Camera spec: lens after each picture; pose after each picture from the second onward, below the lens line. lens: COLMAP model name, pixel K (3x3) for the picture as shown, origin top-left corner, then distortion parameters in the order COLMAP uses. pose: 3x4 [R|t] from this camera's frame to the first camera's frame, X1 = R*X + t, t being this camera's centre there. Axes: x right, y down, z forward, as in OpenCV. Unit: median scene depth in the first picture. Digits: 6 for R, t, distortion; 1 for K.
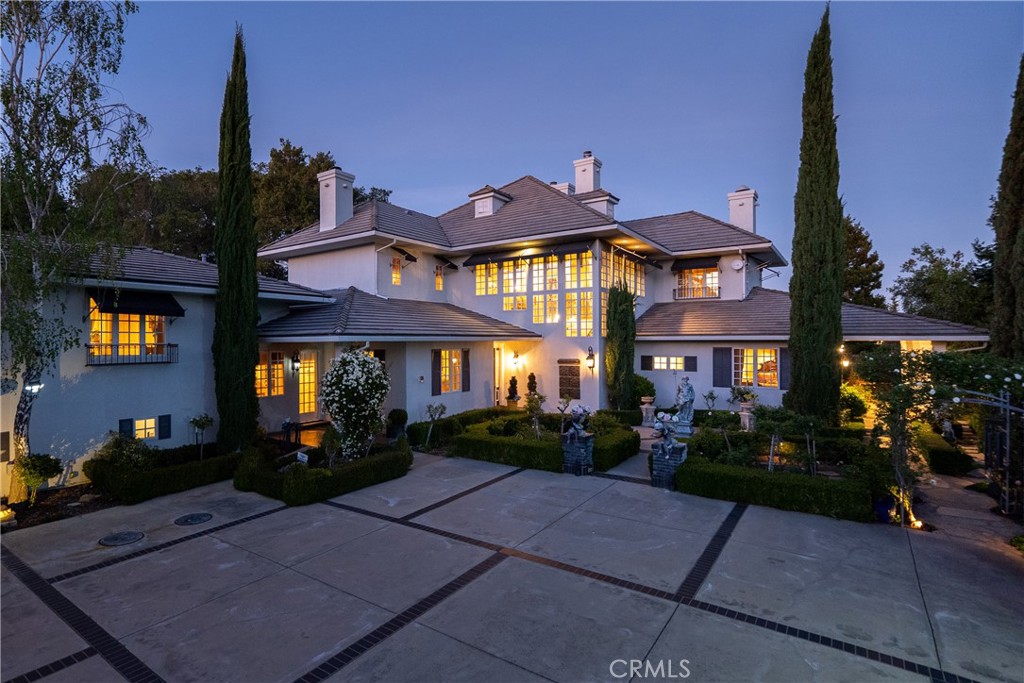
lens RADIAL K [[433.5, 0, 507.5], [0, 433.5, 340.4], [0, 0, 1]] dist [-0.001175, -0.000399]
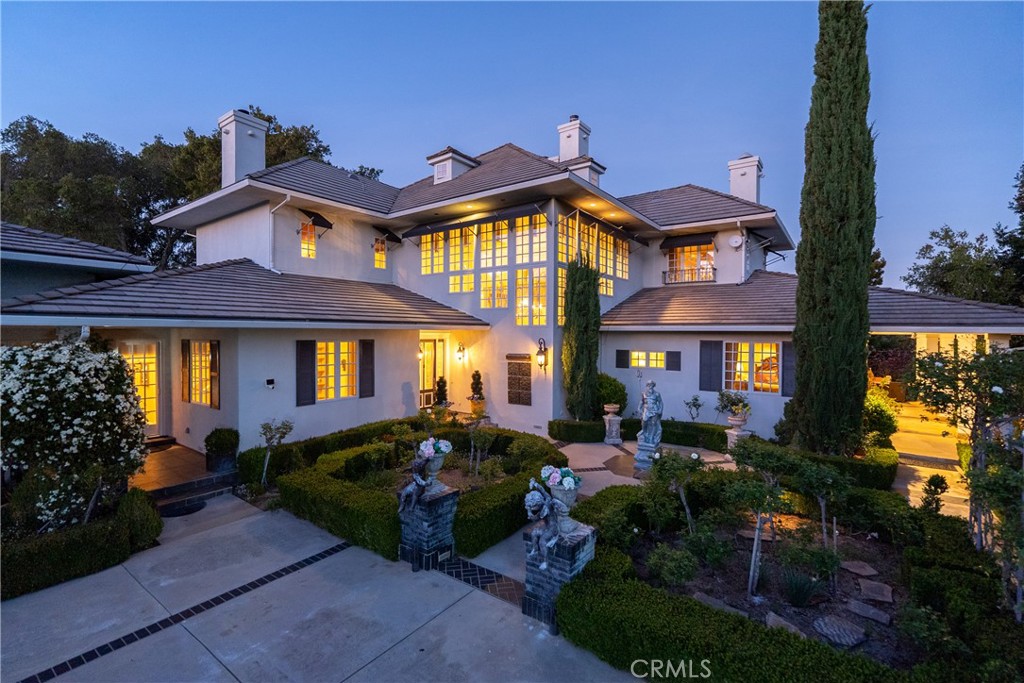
lens RADIAL K [[464.5, 0, 514.6], [0, 464.5, 340.6], [0, 0, 1]] dist [-0.005512, 0.000234]
pose [[0.999442, 0.007513, 0.032540, 0.105550], [-0.008197, 0.999748, 0.020915, 0.001660], [-0.032375, -0.021170, 0.999252, 0.160962]]
